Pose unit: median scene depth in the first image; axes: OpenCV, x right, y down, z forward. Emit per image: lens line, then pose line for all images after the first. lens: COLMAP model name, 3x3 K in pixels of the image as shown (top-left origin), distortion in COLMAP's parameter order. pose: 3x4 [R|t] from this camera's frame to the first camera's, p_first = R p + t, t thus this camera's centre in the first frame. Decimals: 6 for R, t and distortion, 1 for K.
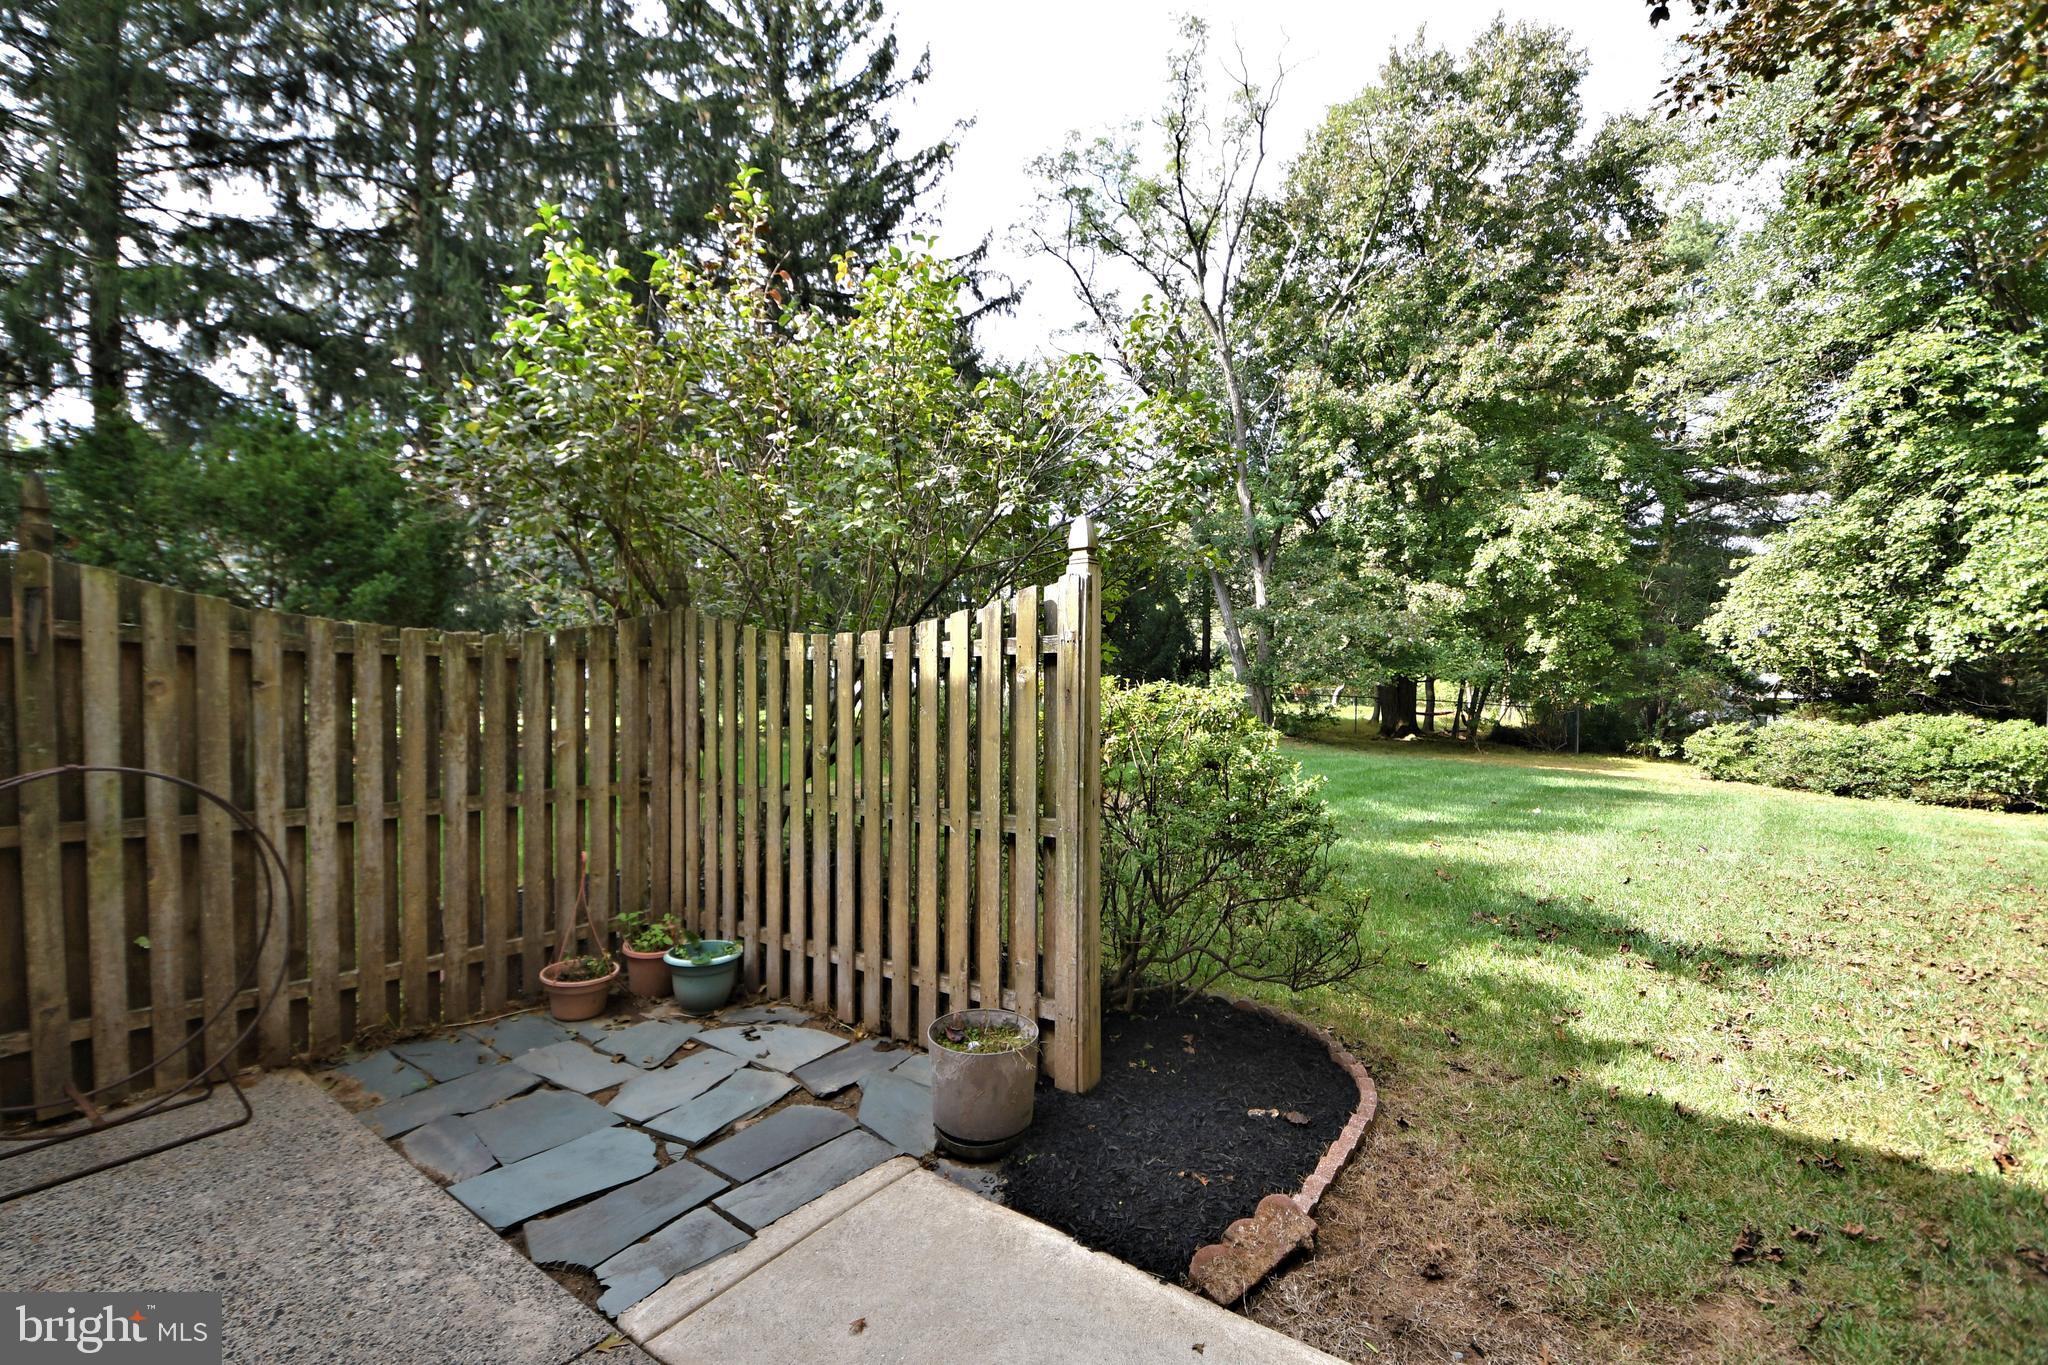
lens RADIAL K [[914.9, 0, 1016.2], [0, 914.9, 680.5], [0, 0, 1]] dist [-0.002105, -0.004682]
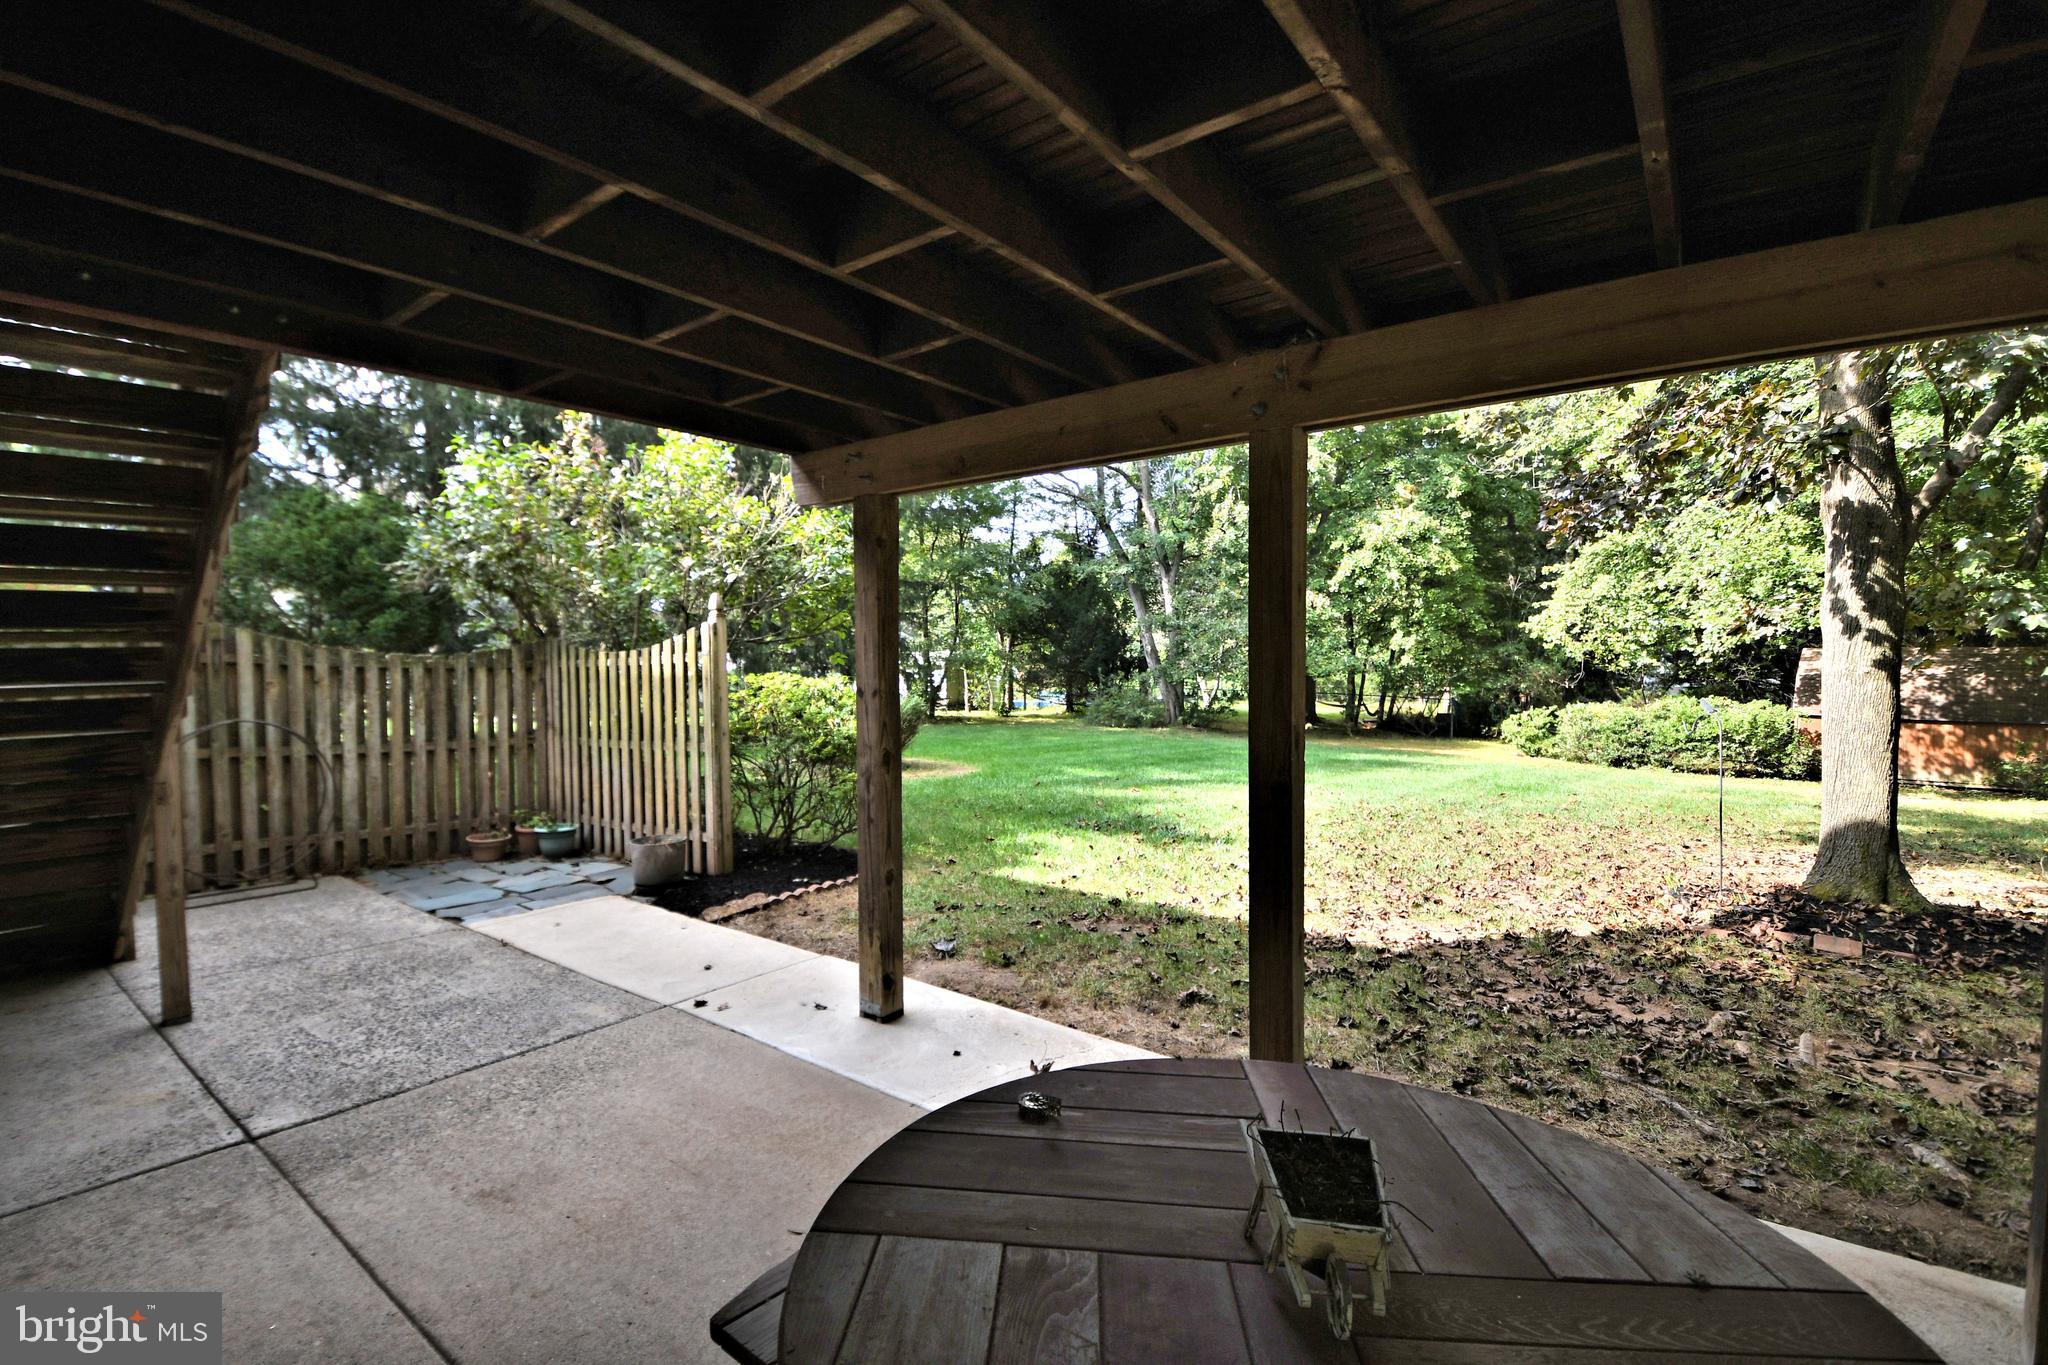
lens RADIAL K [[914.9, 0, 1022.7], [0, 914.9, 683.1], [0, 0, 1]] dist [-0.002105, -0.004682]
pose [[0.999774, -0.015870, -0.014180, 0.581285], [0.015871, 0.999874, -0.000015, 0.022449], [0.014179, -0.000211, 0.999899, -0.764059]]
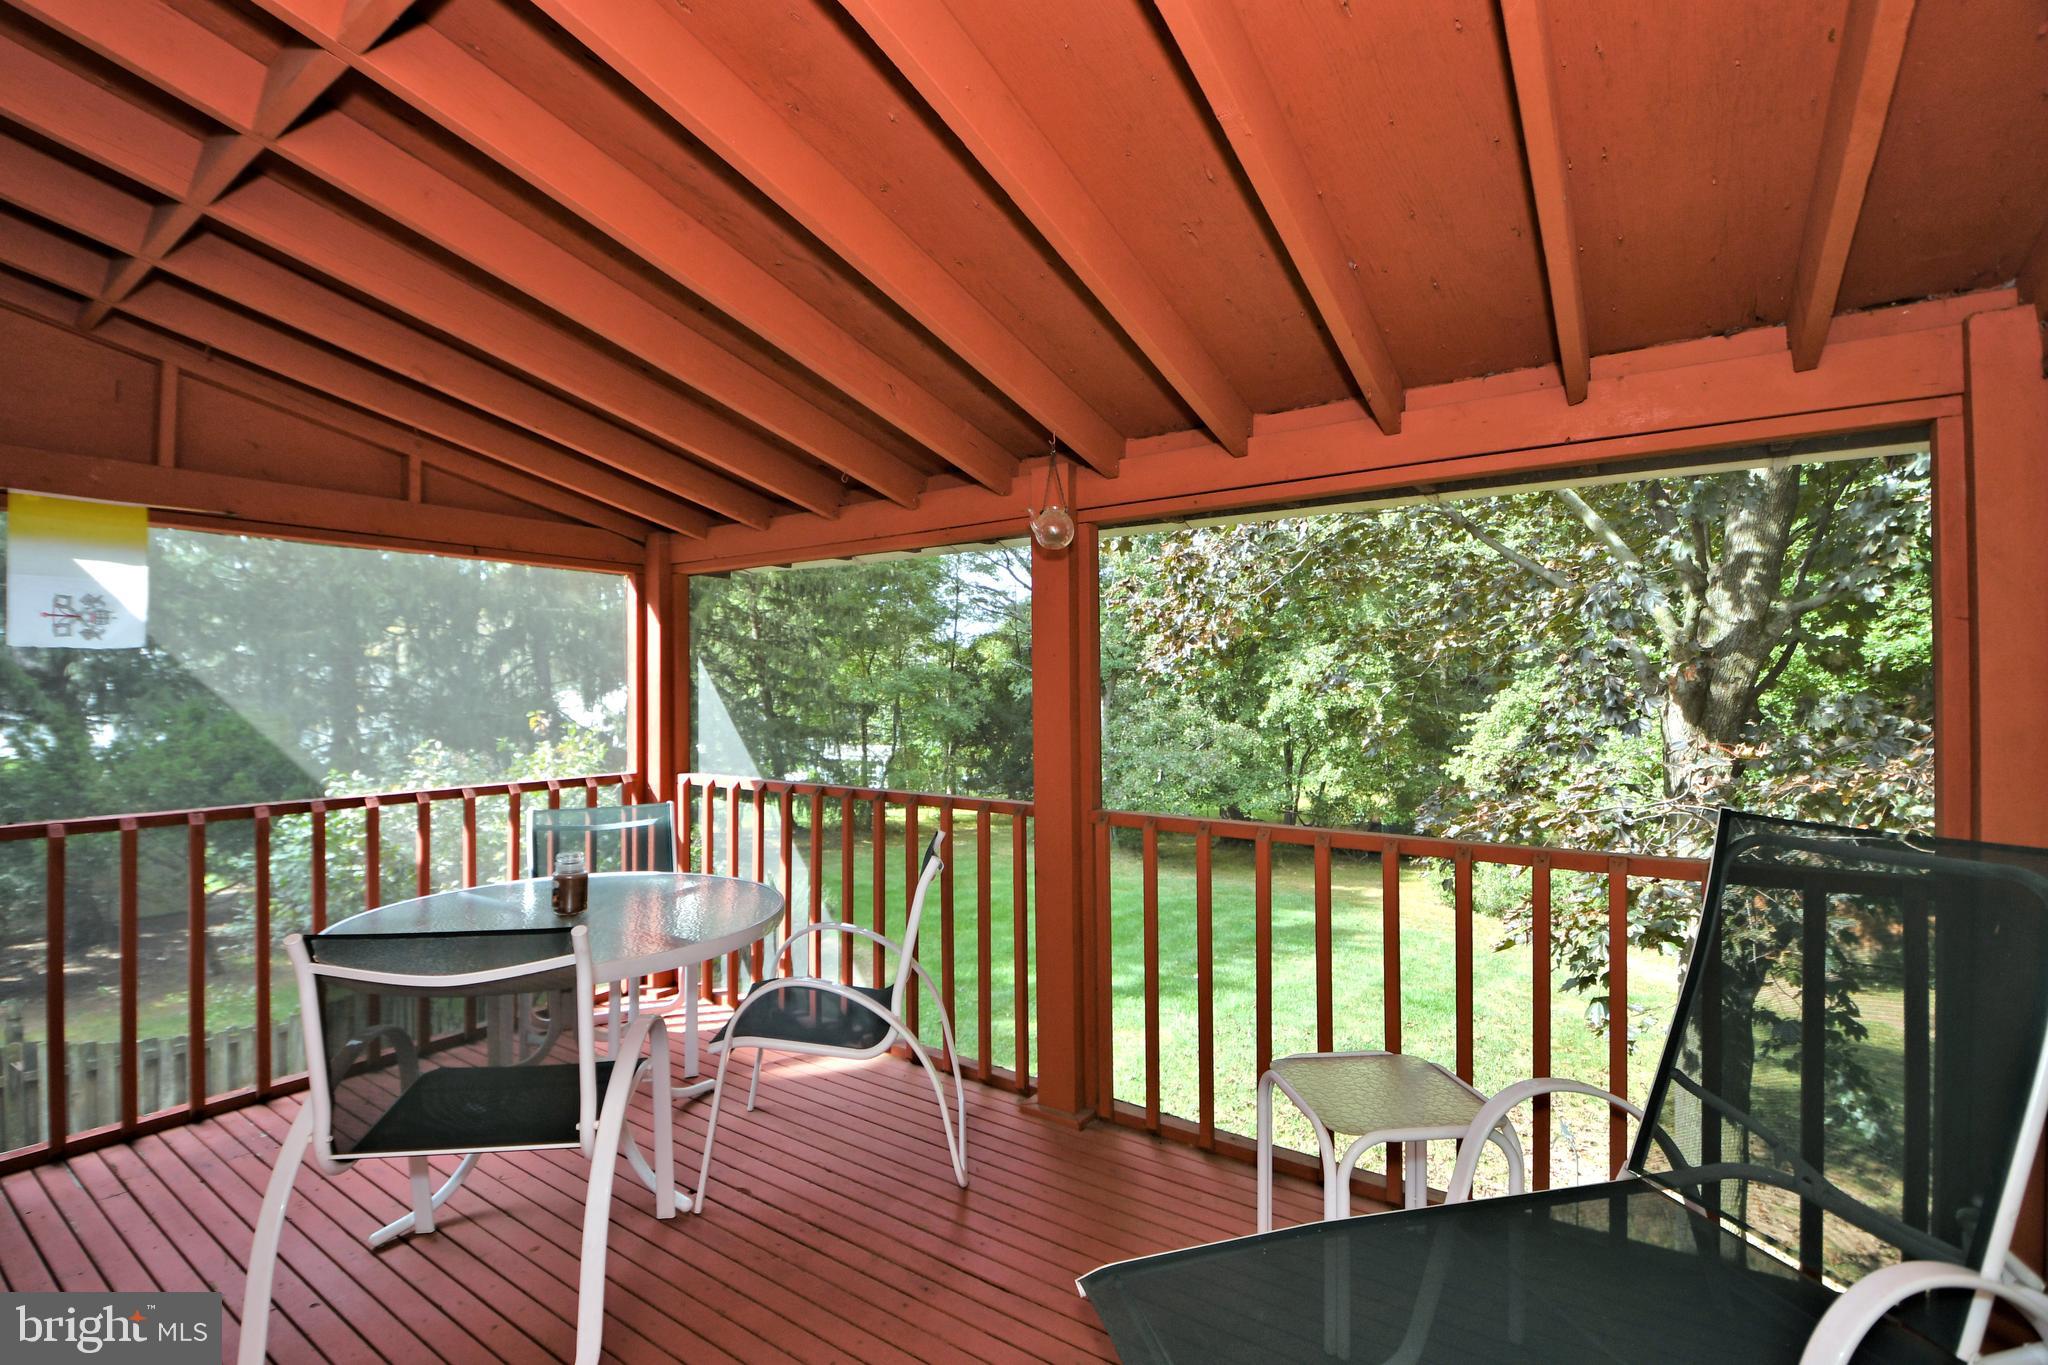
lens RADIAL K [[914.9, 0, 1028.7], [0, 914.9, 677.7], [0, 0, 1]] dist [-0.002105, -0.004682]
pose [[0.999335, -0.010883, 0.034815, 0.768486], [0.012390, 0.998983, -0.043362, -0.583013], [-0.034308, 0.043765, 0.998453, -0.768745]]
